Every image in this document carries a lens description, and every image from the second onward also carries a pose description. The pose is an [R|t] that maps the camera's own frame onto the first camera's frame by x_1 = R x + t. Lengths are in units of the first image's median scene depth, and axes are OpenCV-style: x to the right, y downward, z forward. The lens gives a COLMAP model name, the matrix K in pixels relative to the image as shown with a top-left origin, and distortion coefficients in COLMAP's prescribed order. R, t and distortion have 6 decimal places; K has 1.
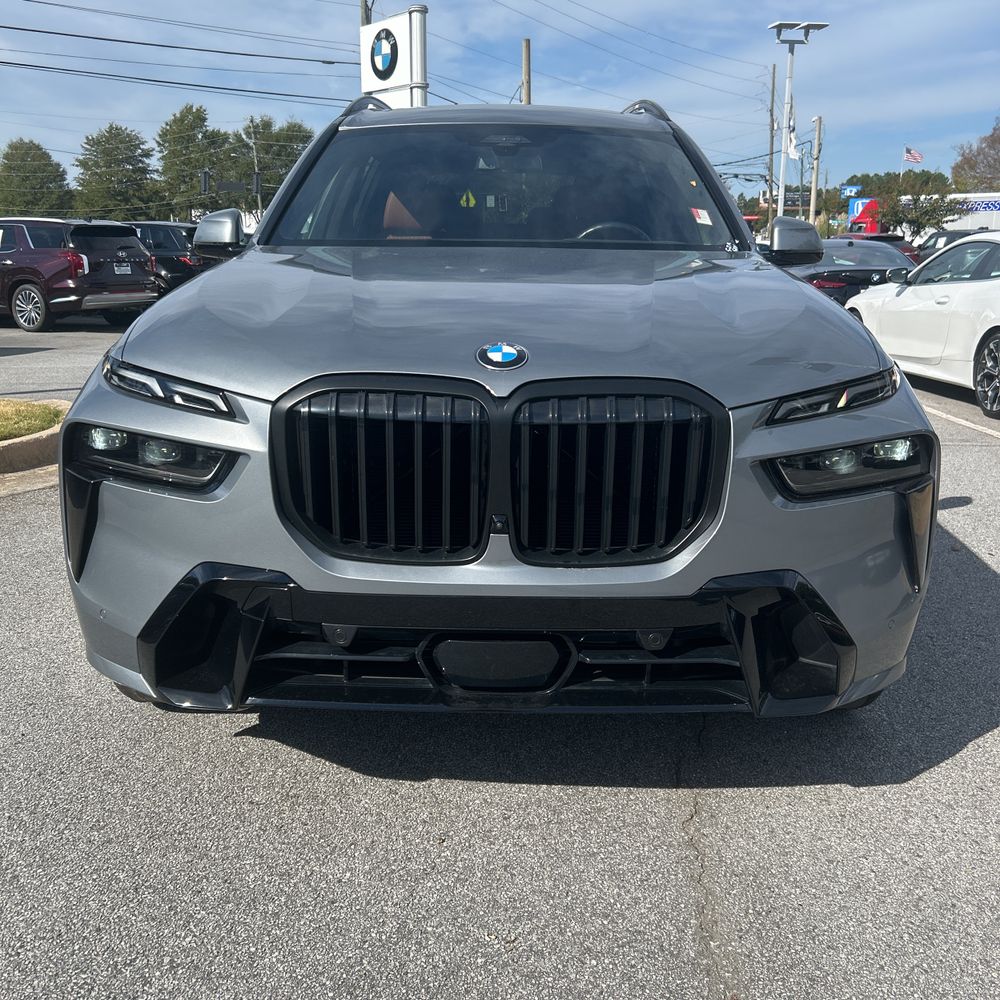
lens RADIAL K [[1004.1, 0, 502.8], [0, 1004.1, 497.4], [0, 0, 1]] dist [0.037187, -0.040267]
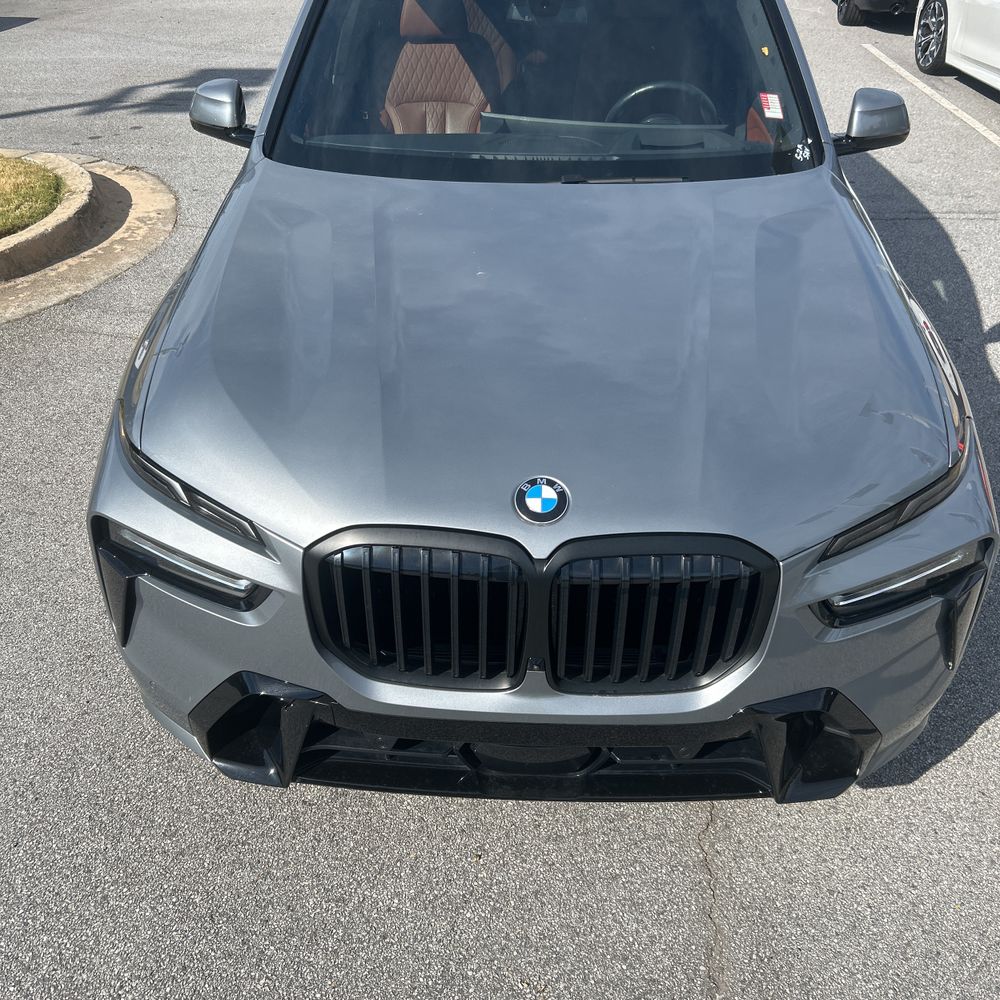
lens RADIAL K [[1006.2, 0, 489.6], [0, 1006.2, 499.3], [0, 0, 1]] dist [0.014772, -0.000111]
pose [[0.999351, 0.011932, -0.033979, -0.016727], [0.000764, 0.936281, 0.351251, -0.449466], [0.036005, -0.351049, 0.935665, 0.111839]]
